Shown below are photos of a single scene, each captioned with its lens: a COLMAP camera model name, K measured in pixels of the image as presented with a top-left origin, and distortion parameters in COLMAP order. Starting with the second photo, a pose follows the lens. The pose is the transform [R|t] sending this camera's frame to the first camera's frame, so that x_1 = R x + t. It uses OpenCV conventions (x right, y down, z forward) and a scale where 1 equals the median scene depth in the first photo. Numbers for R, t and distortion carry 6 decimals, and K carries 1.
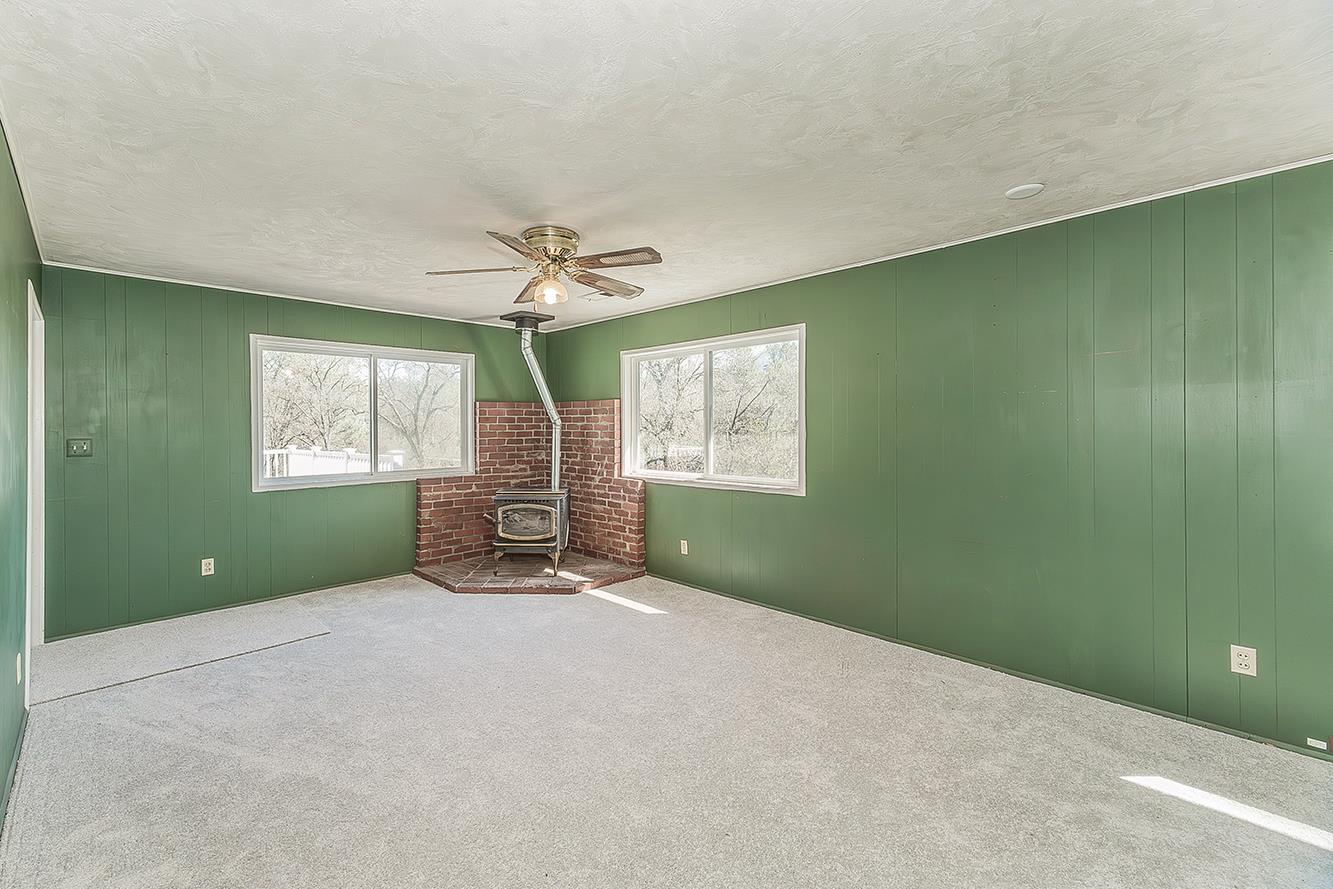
lens RADIAL K [[556.8, 0, 661.4], [0, 556.8, 434.3], [0, 0, 1]] dist [-0.000863, 0.001127]
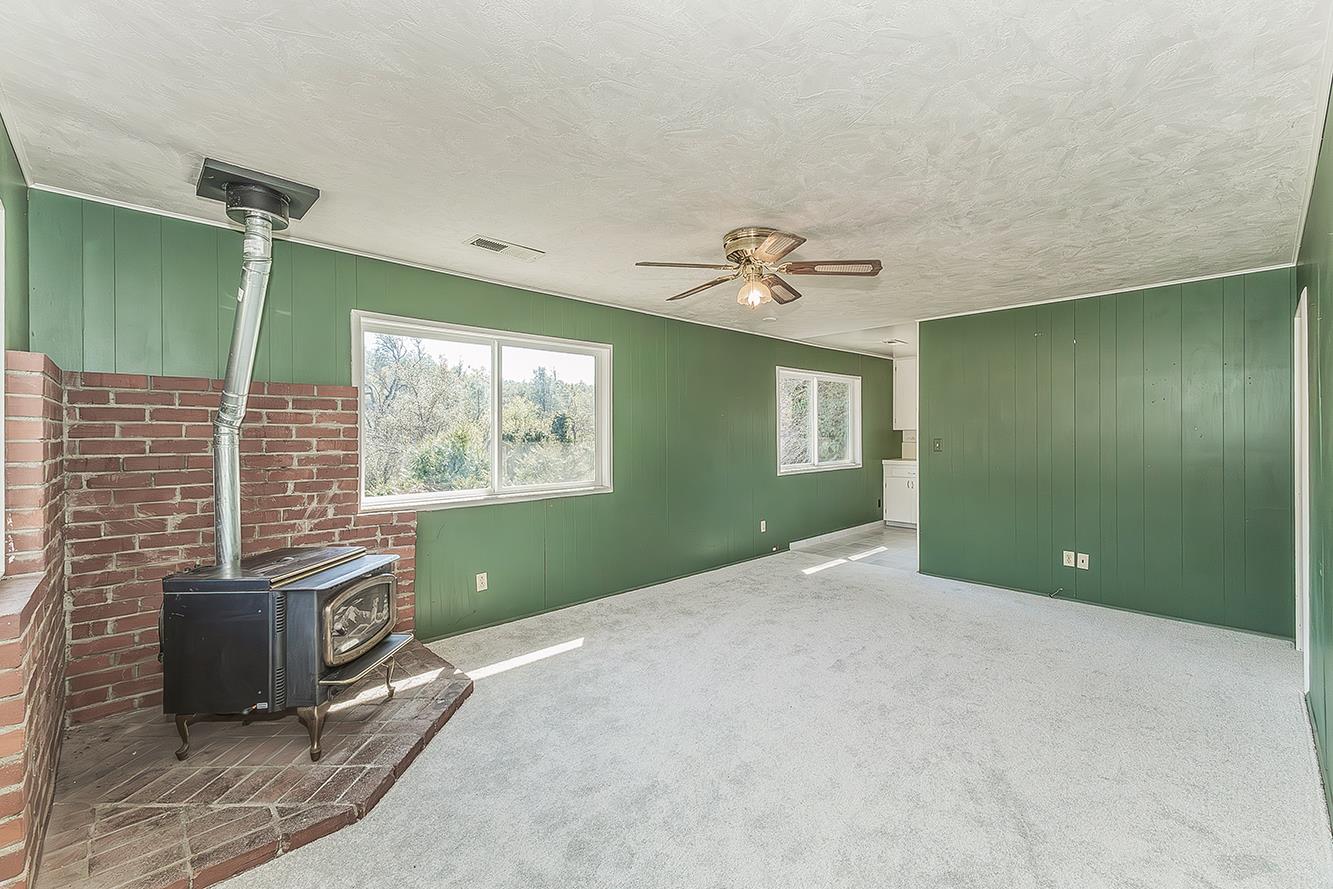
lens RADIAL K [[556.8, 0, 660.8], [0, 556.8, 436.1], [0, 0, 1]] dist [-0.000863, 0.001127]
pose [[0.016296, -0.008257, 0.999833, -0.699901], [0.004475, 0.999956, 0.008185, -0.012213], [-0.999857, 0.004341, 0.016333, 0.669612]]
